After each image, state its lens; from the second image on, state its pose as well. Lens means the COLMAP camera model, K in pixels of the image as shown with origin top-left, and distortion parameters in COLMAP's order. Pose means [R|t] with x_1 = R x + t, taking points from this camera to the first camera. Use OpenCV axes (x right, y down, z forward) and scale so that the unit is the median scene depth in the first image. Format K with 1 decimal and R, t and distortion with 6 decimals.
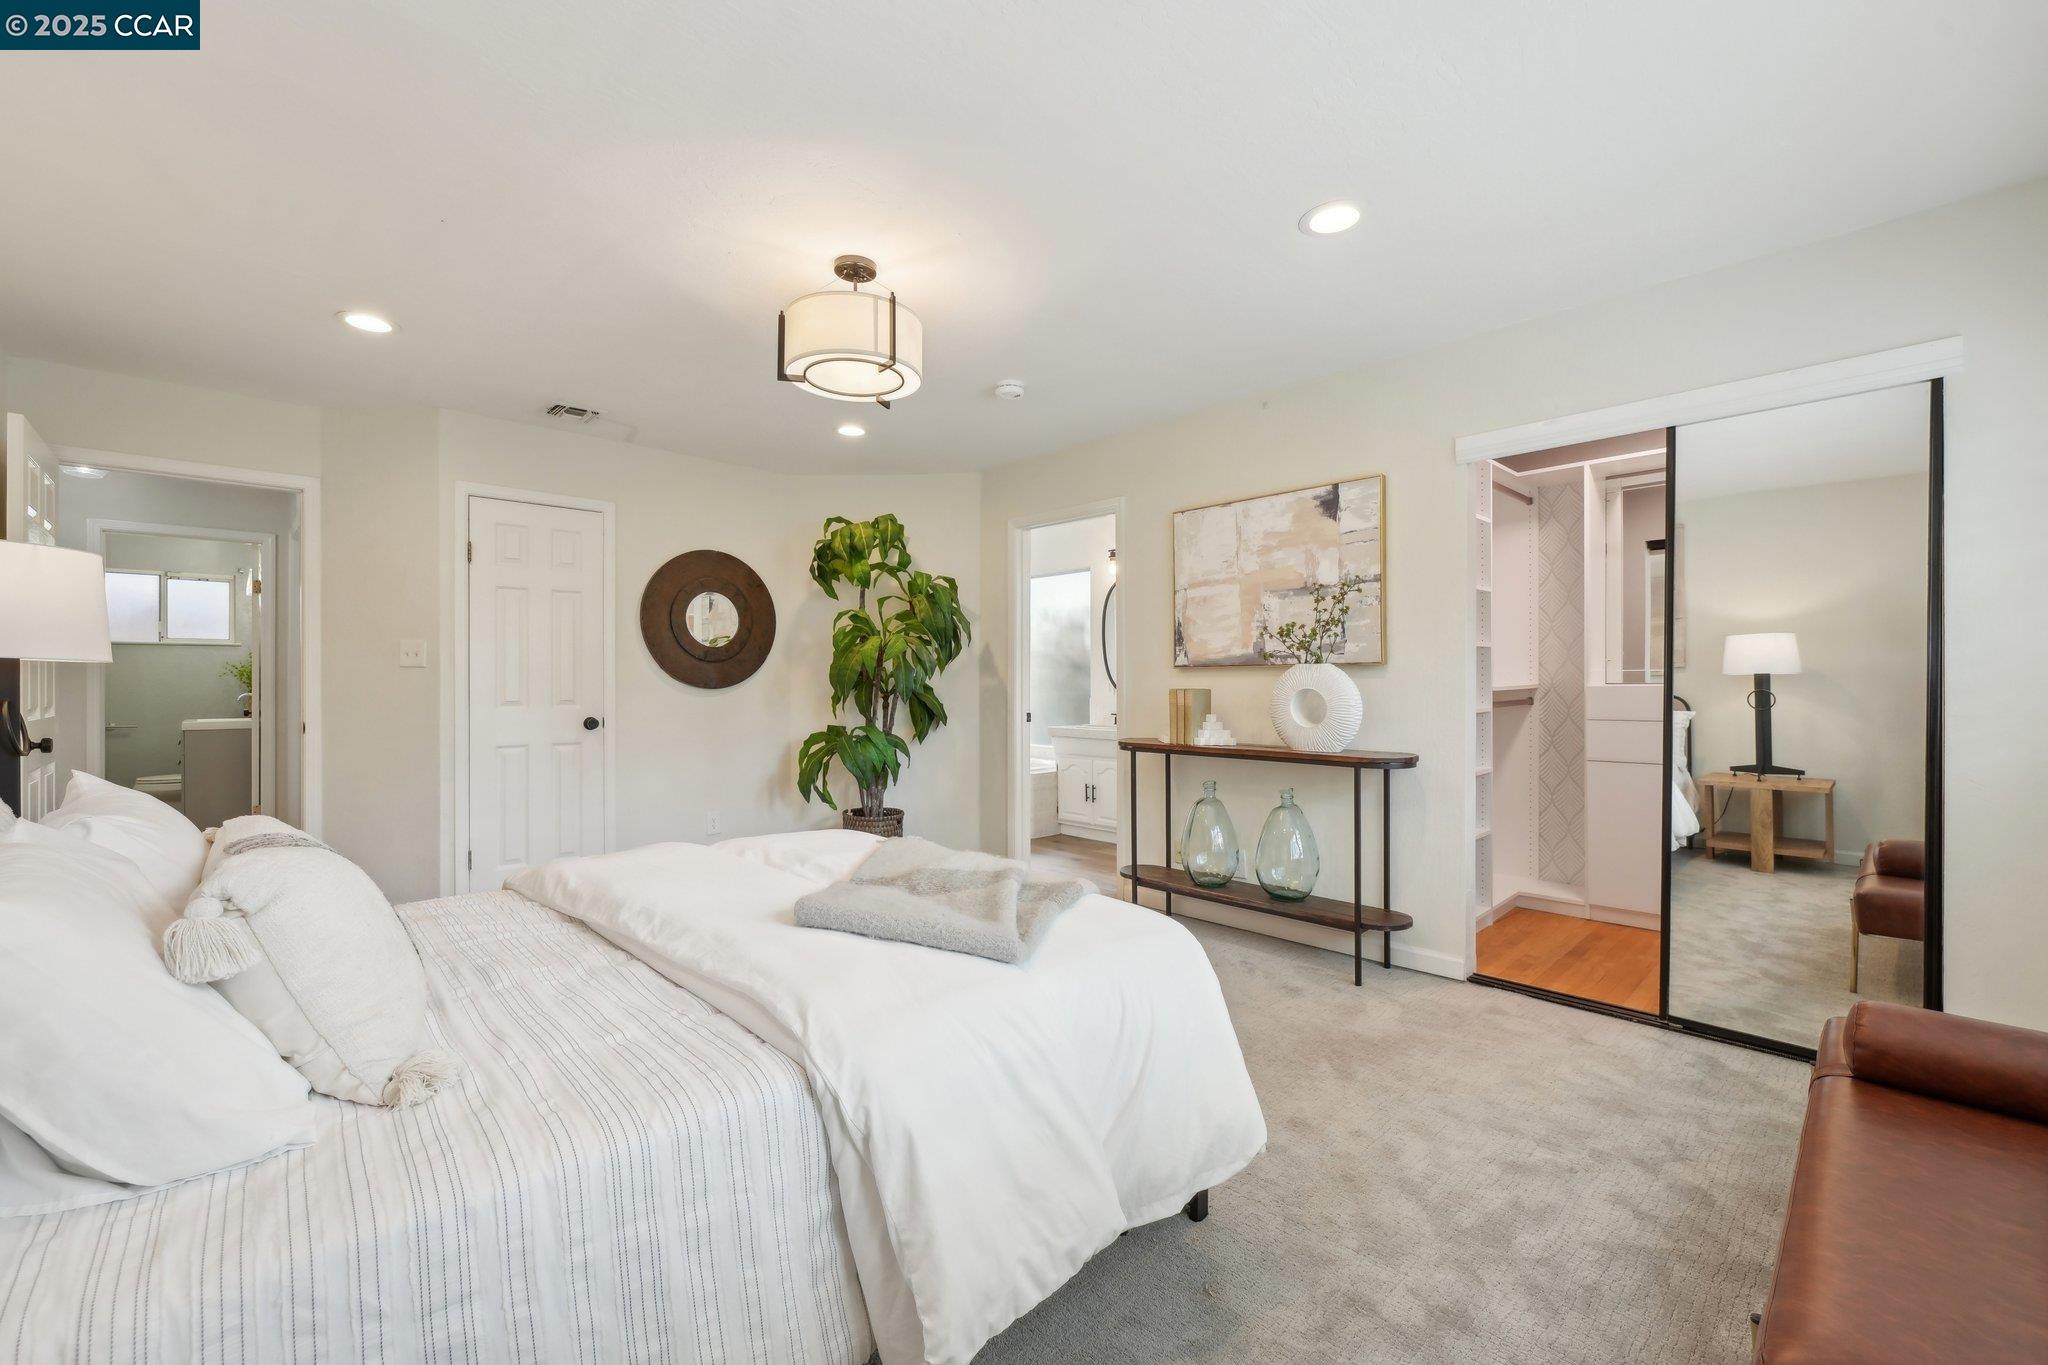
lens RADIAL K [[828.7, 0, 1010.6], [0, 828.7, 681.4], [0, 0, 1]] dist [-0.013621, -0.000183]
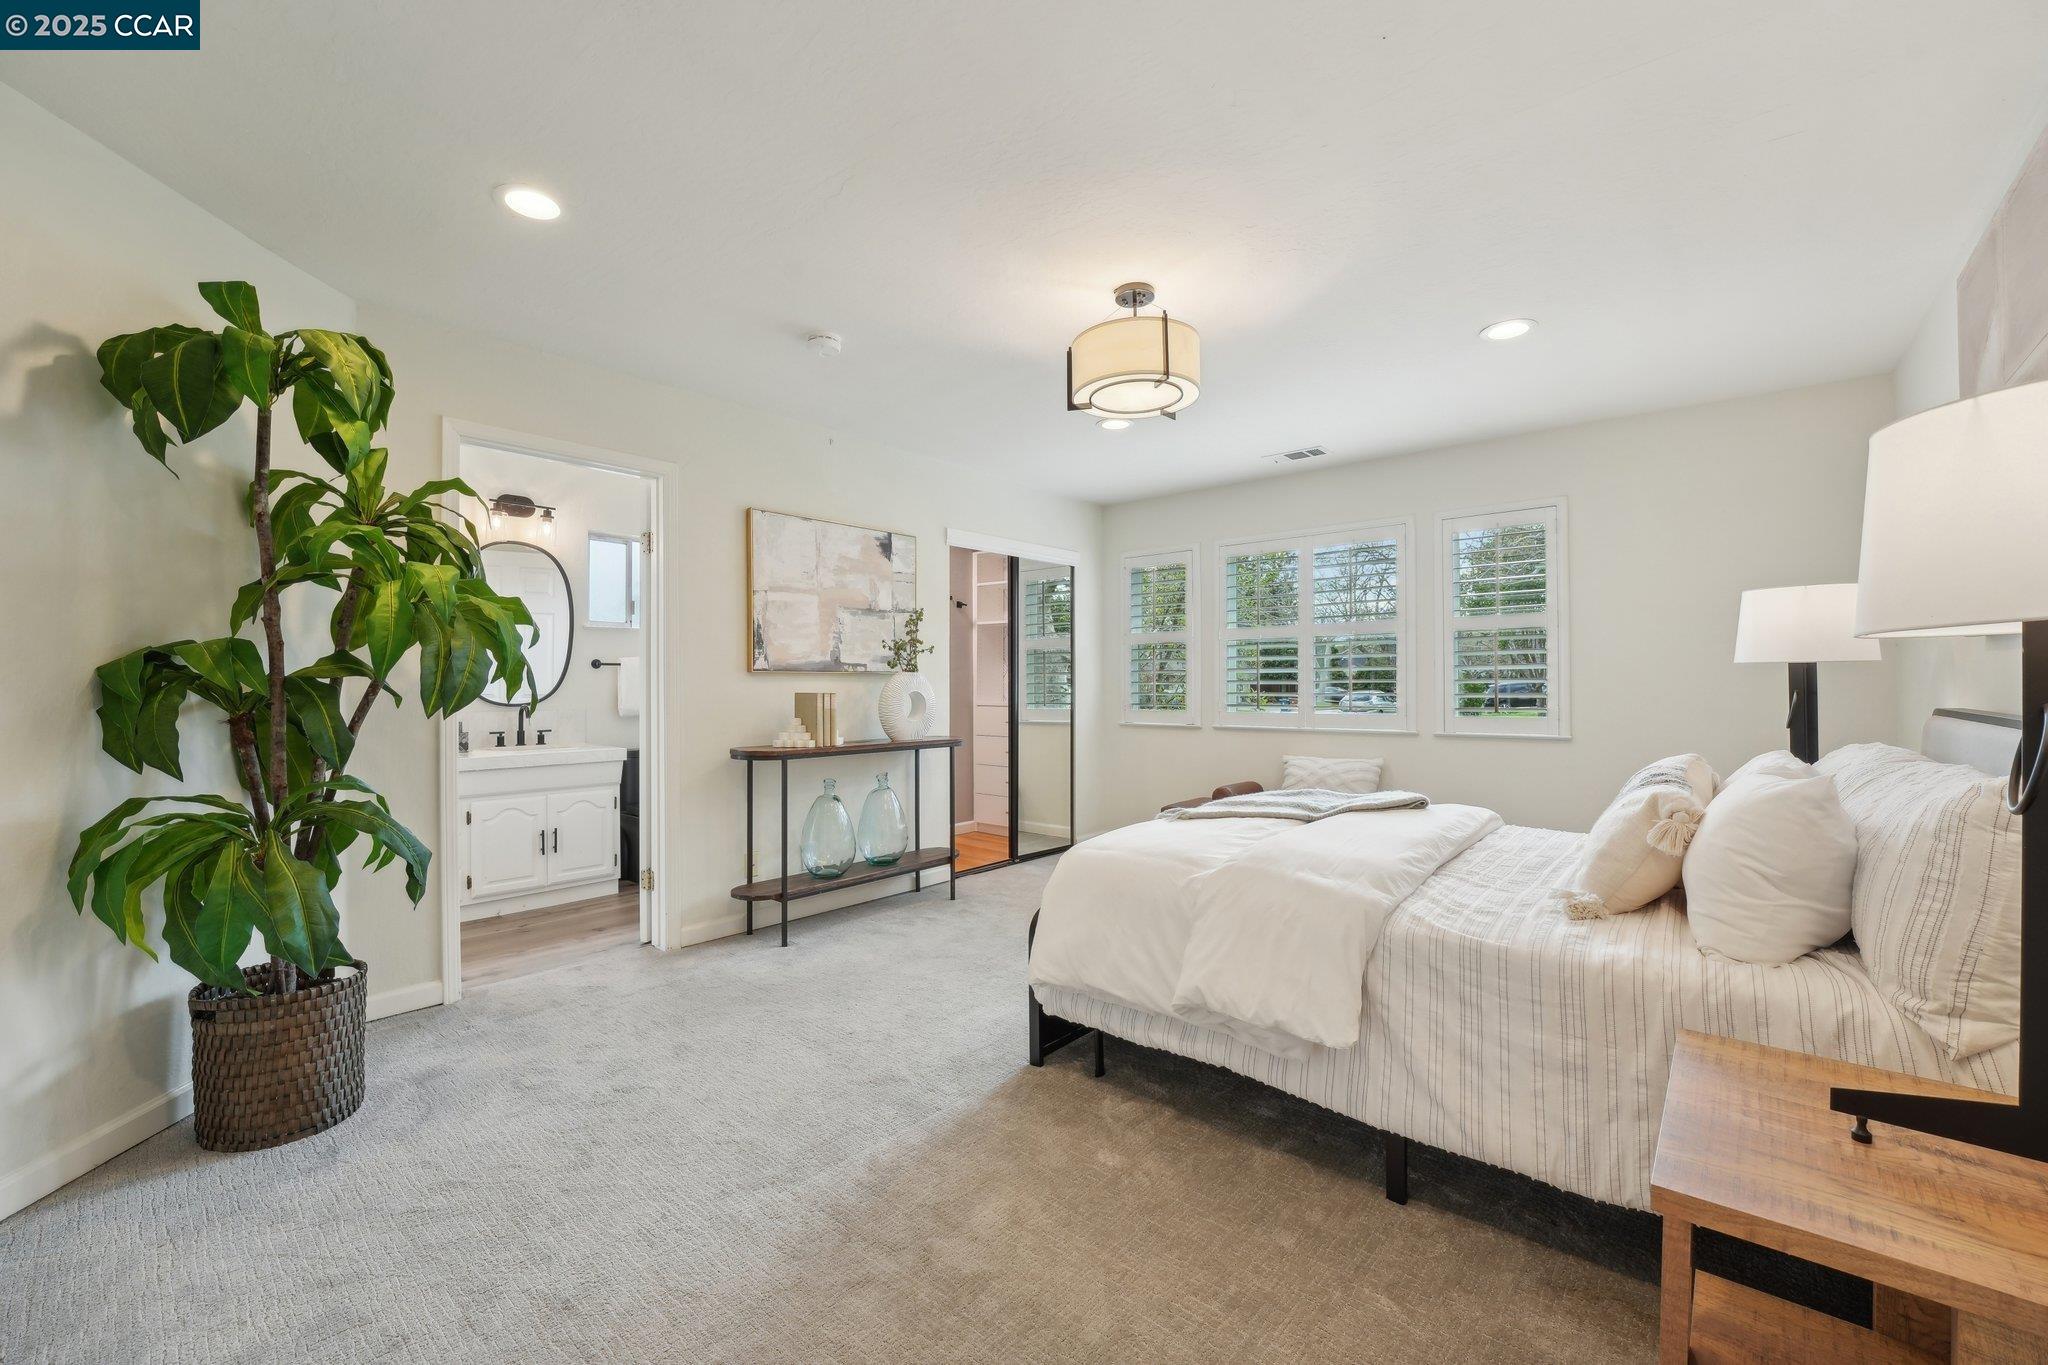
lens RADIAL K [[818.2, 0, 1023.4], [0, 818.2, 686.6], [0, 0, 1]] dist [-0.015549, -0.000135]
pose [[-0.097196, 0.002525, 0.995262, -0.835806], [0.002480, 0.999994, -0.002295, 0.004278], [-0.995262, 0.002245, -0.097201, 0.856353]]
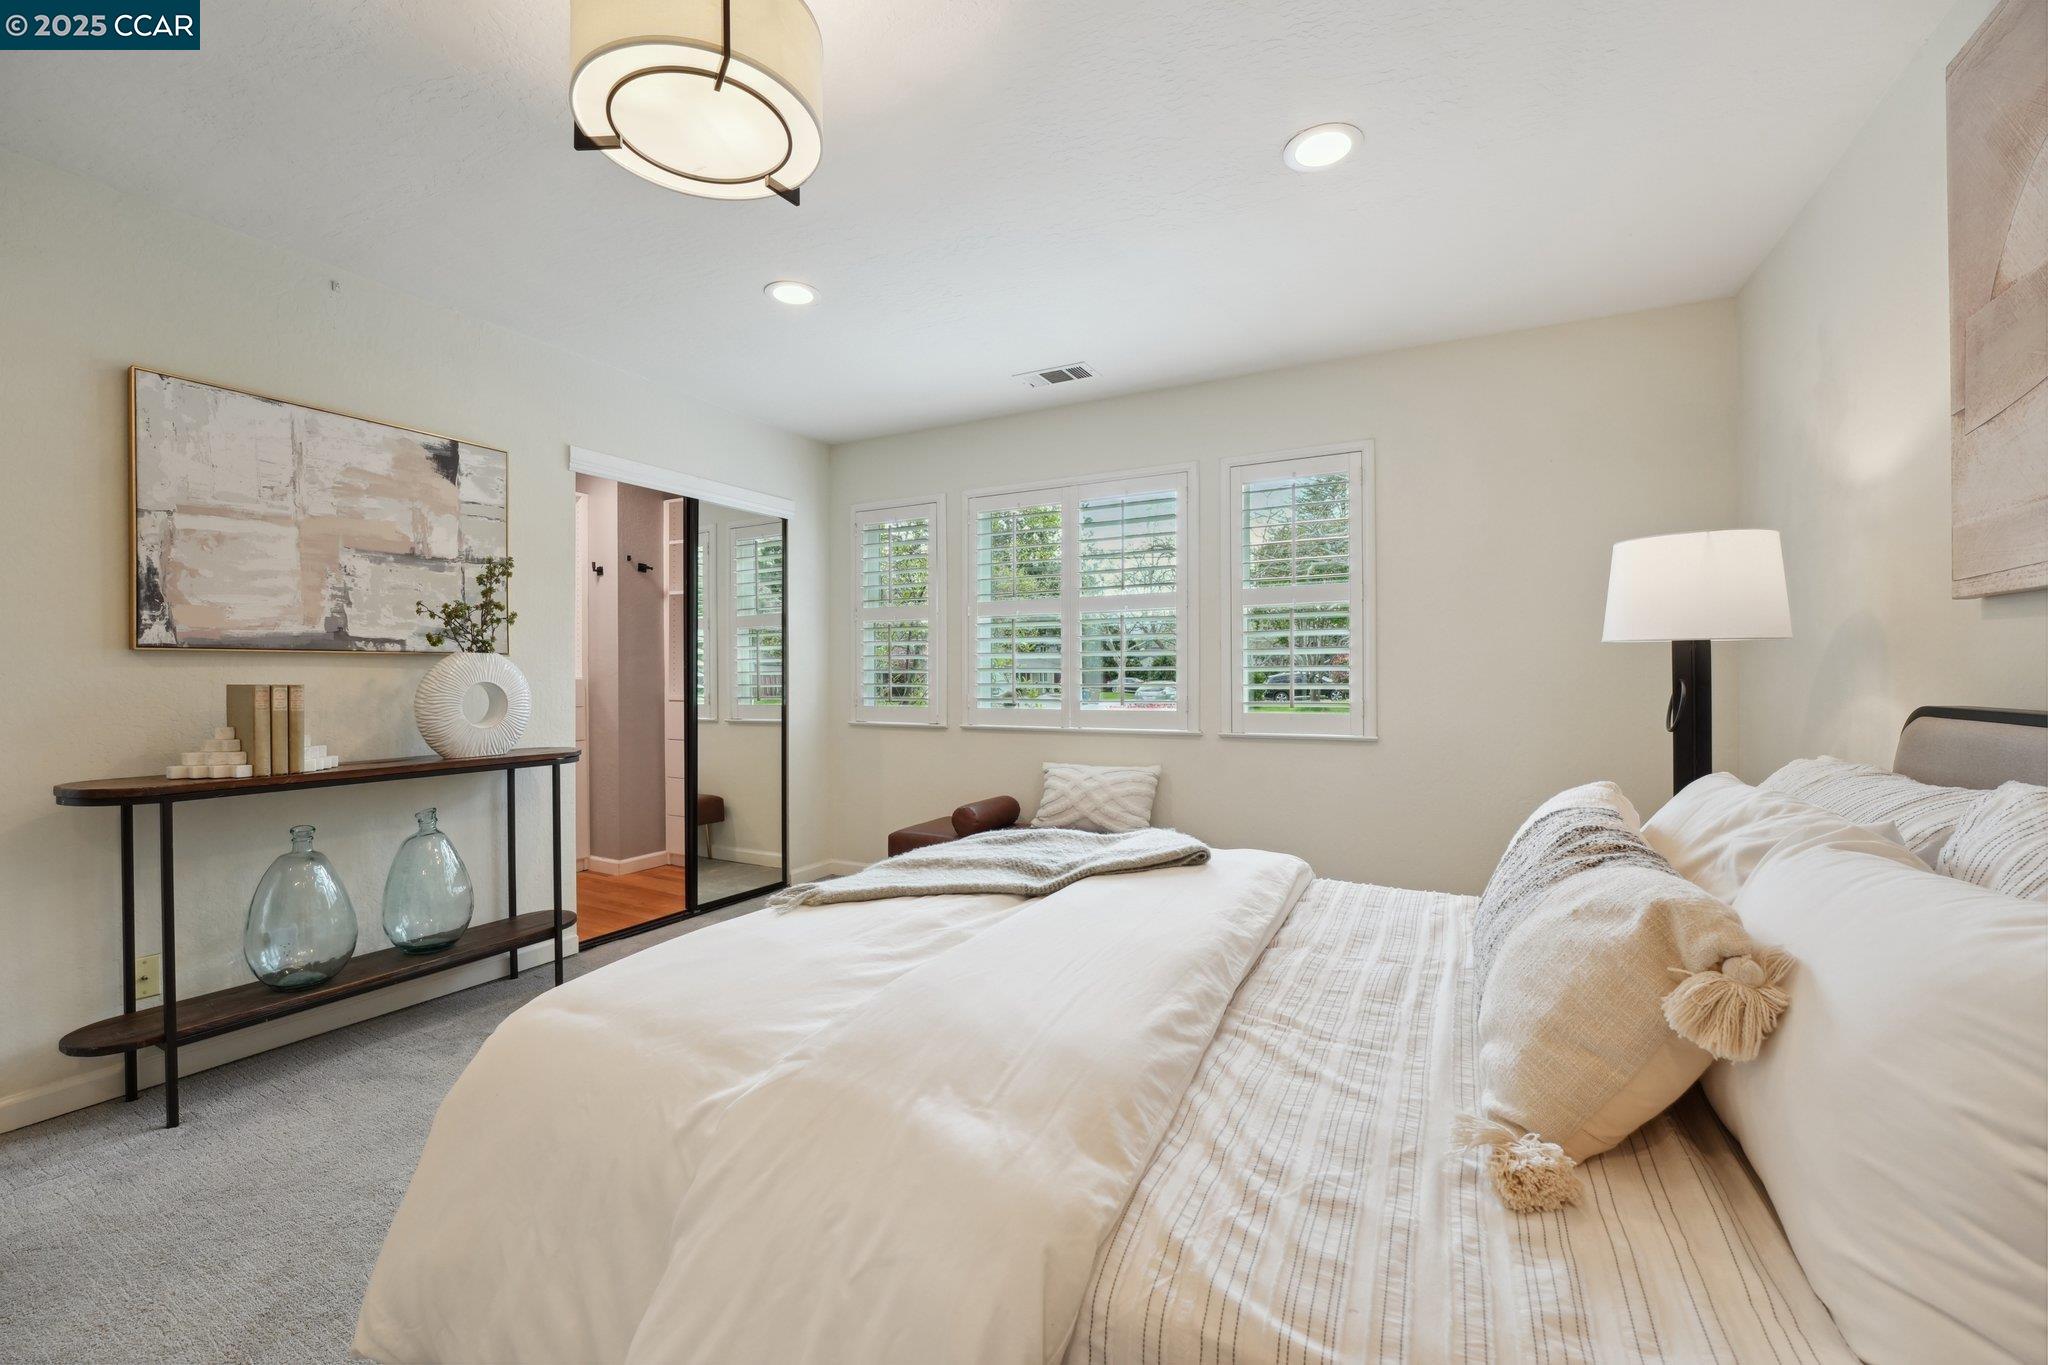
lens RADIAL K [[828.7, 0, 1010.6], [0, 828.7, 681.4], [0, 0, 1]] dist [-0.013621, -0.000183]
pose [[-0.309092, -0.002212, 0.951030, -0.546798], [0.002863, 0.999991, 0.003256, 0.006348], [-0.951028, 0.003729, -0.309082, 0.671382]]
